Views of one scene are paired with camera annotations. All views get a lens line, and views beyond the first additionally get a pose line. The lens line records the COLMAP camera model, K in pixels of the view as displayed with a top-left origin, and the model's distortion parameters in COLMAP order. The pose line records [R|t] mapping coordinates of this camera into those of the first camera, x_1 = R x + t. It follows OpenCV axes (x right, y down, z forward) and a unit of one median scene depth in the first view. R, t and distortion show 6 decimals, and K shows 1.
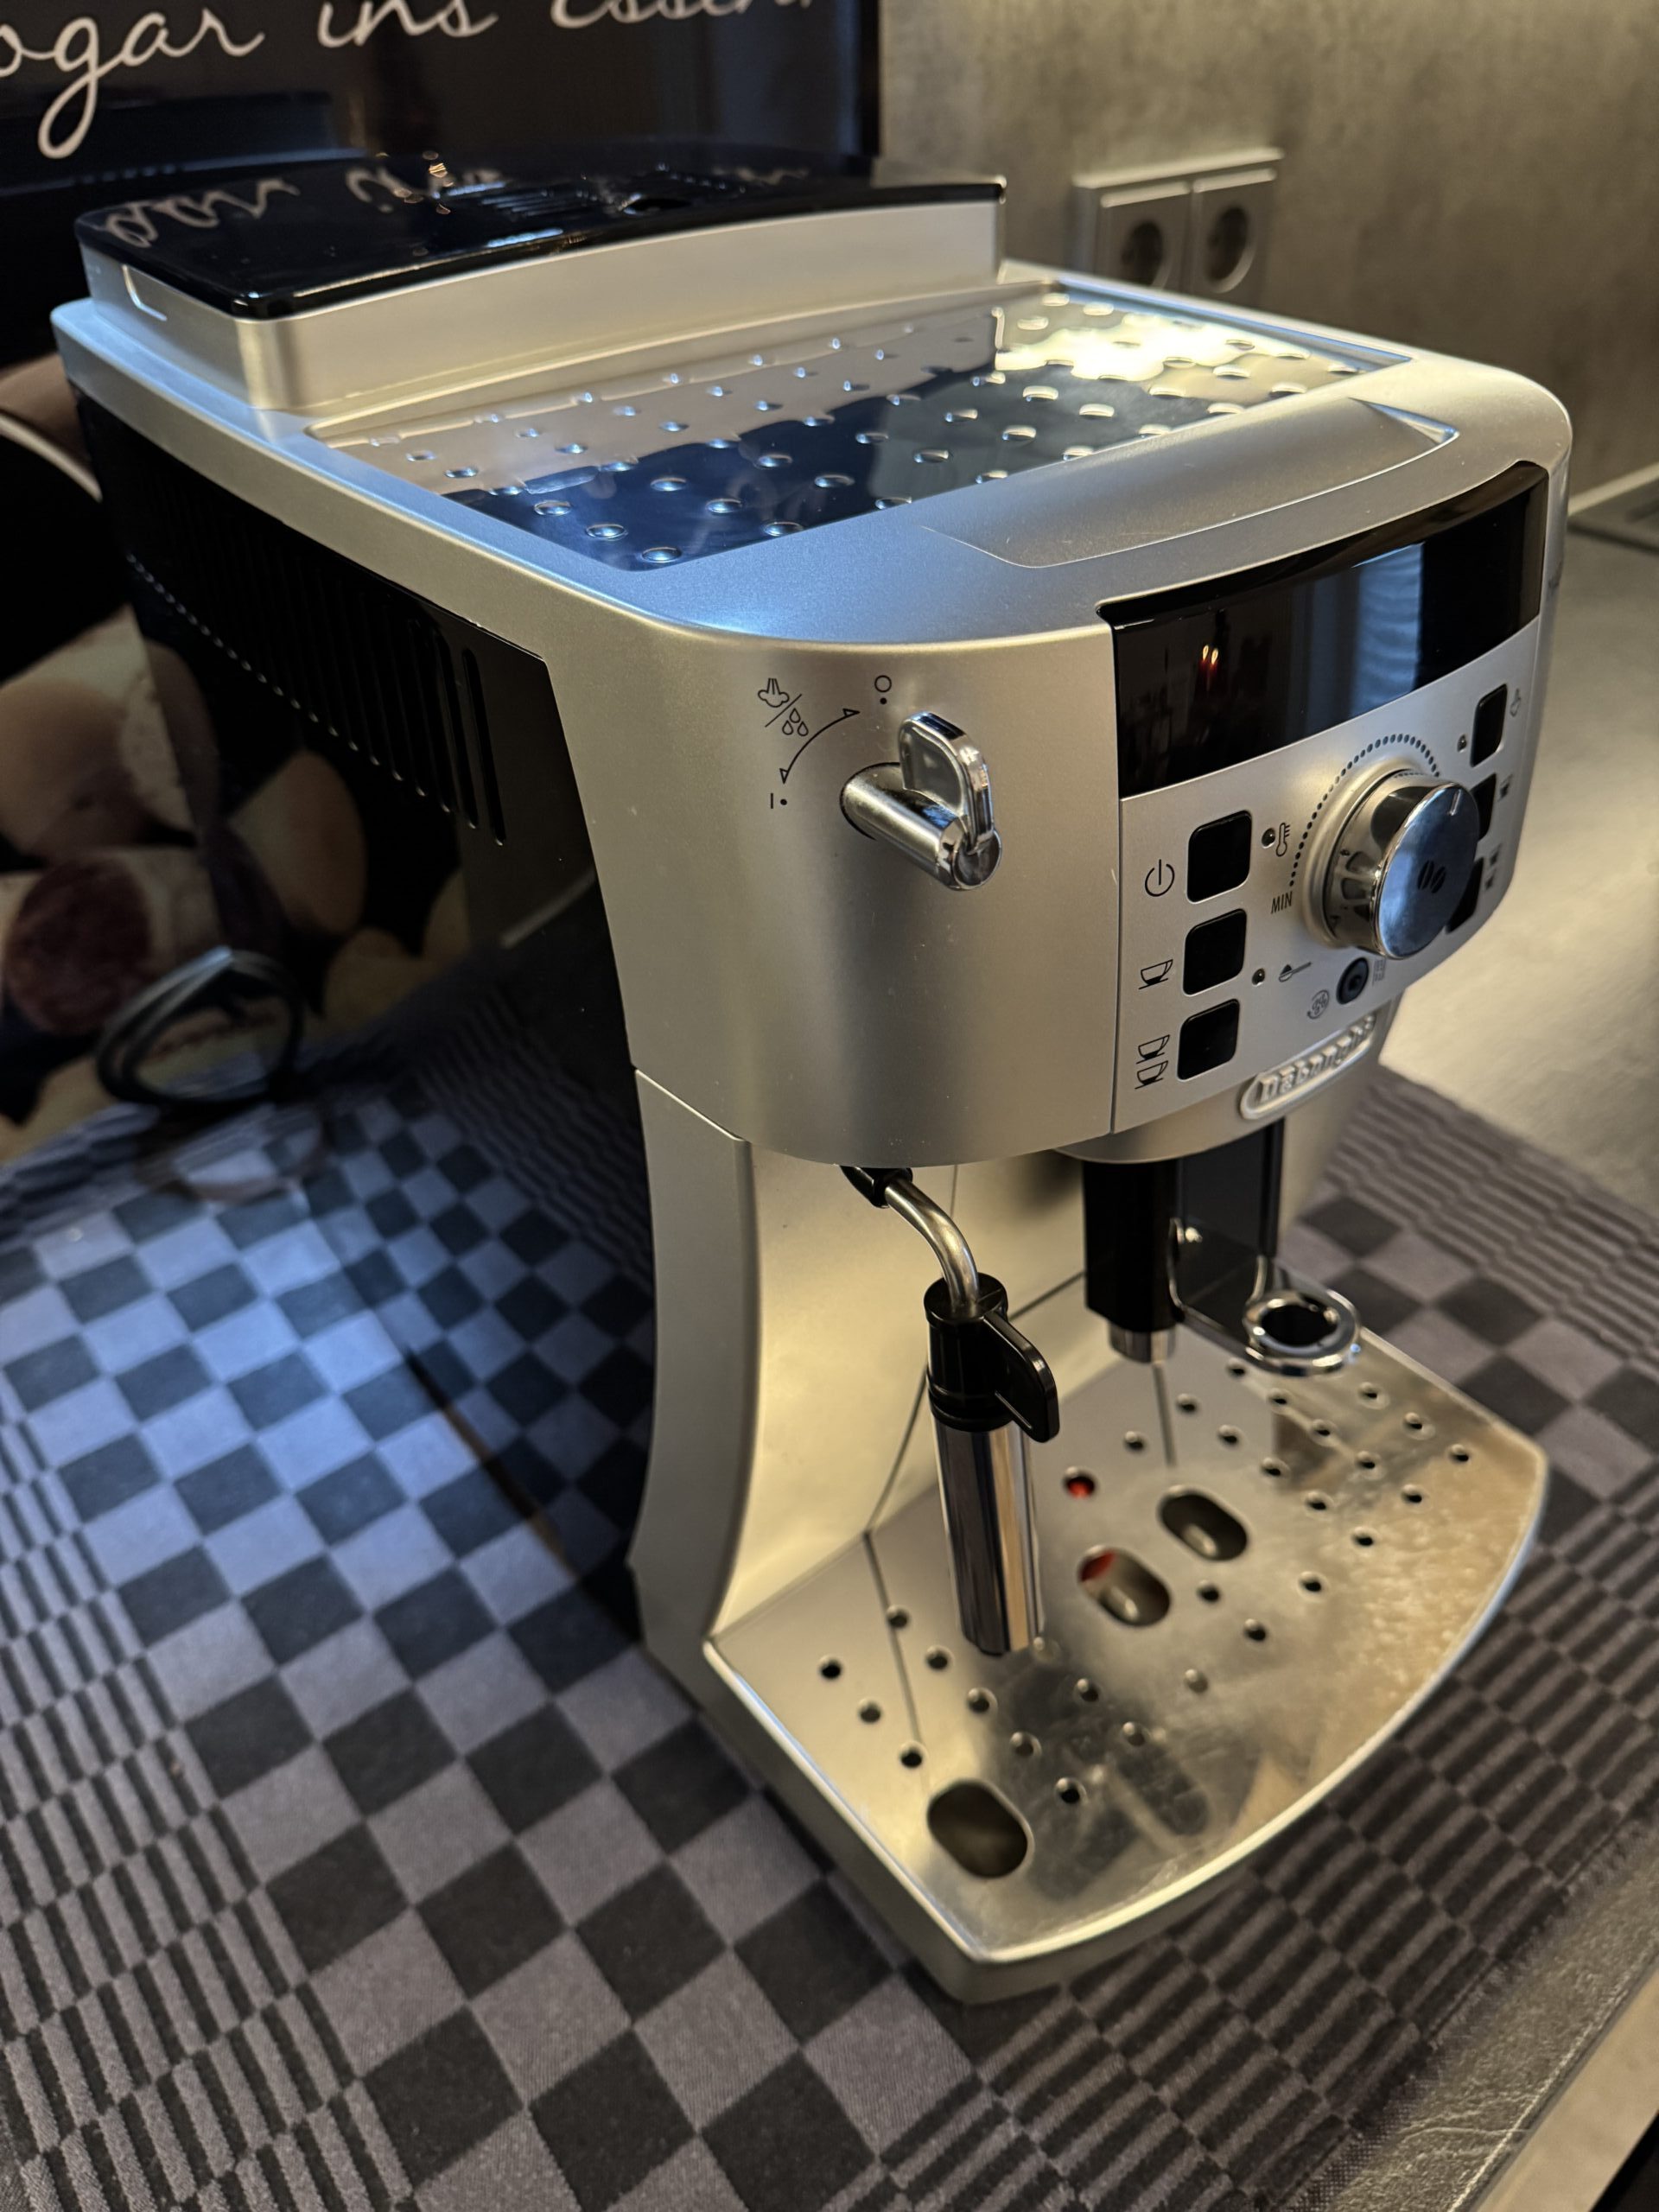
lens RADIAL K [[1604.6, 0, 821.3], [0, 1604.6, 1124.8], [0, 0, 1]] dist [0.000780, -0.013791]
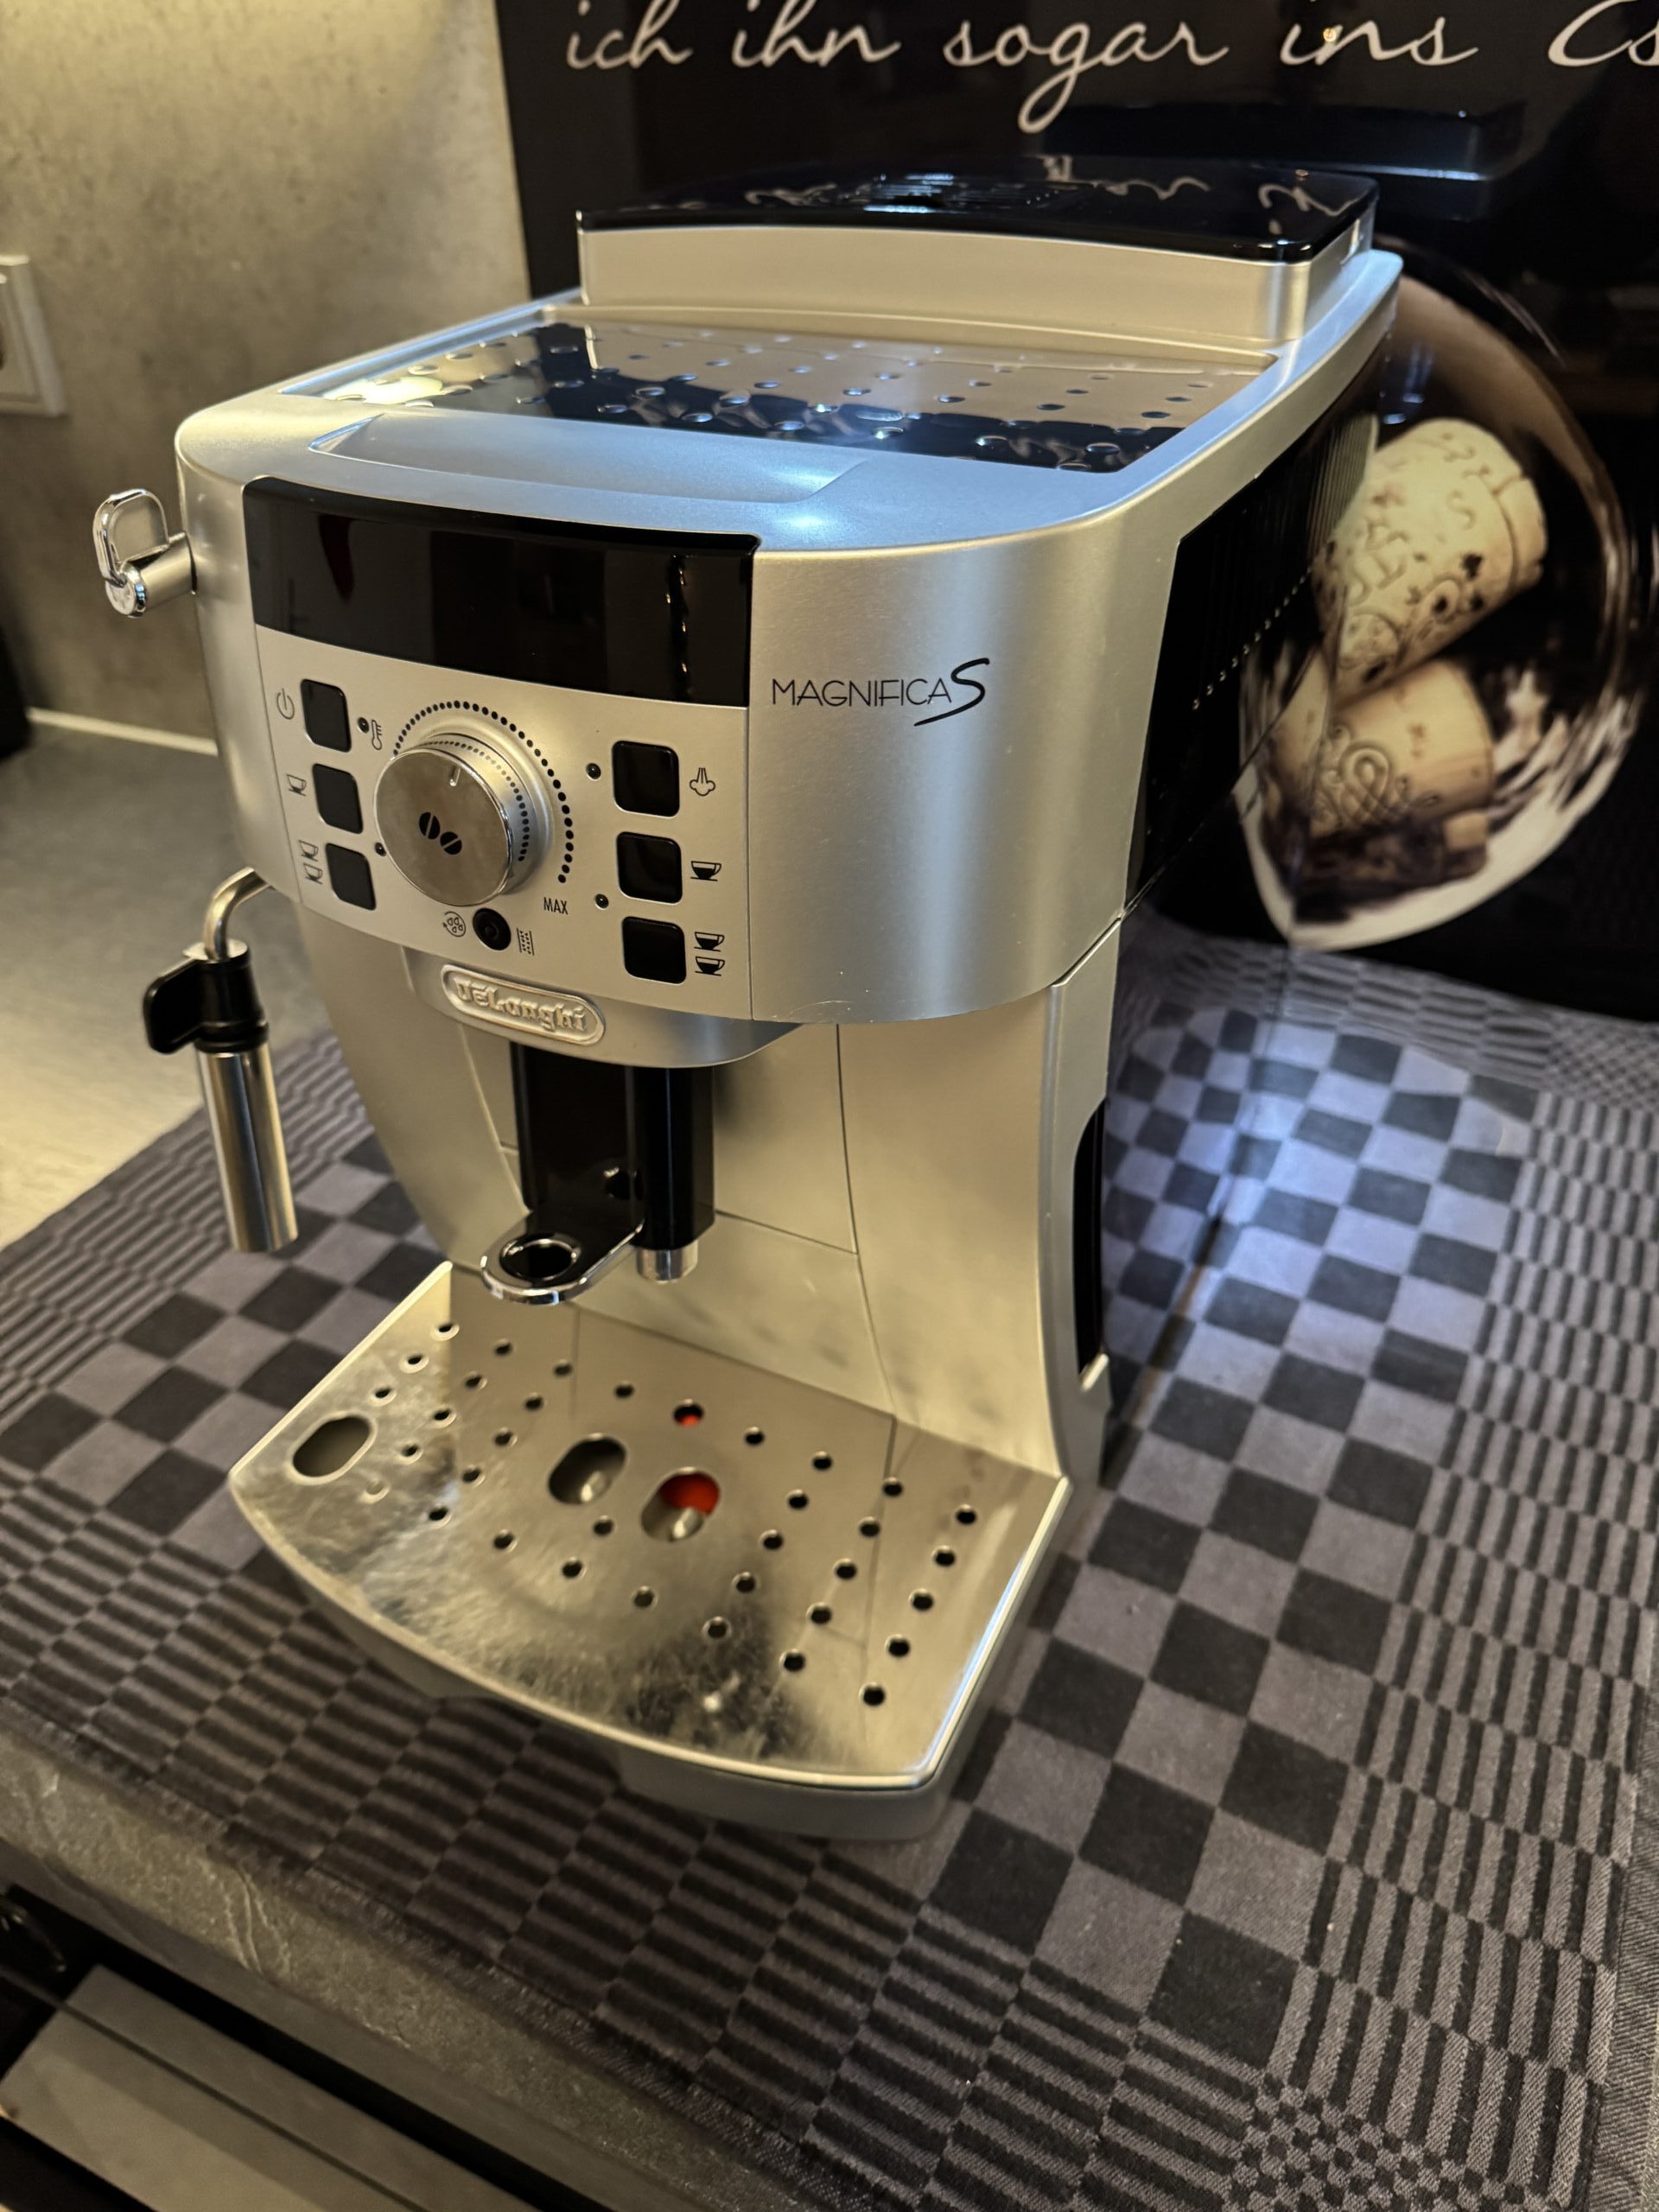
lens RADIAL K [[1604.6, 0, 832.5], [0, 1604.6, 1102.3], [0, 0, 1]] dist [0.000780, -0.013791]
pose [[0.421189, 0.539666, -0.728945, 1.011008], [-0.545945, 0.792652, 0.271381, -0.328964], [0.724254, 0.283661, 0.628484, 0.398881]]
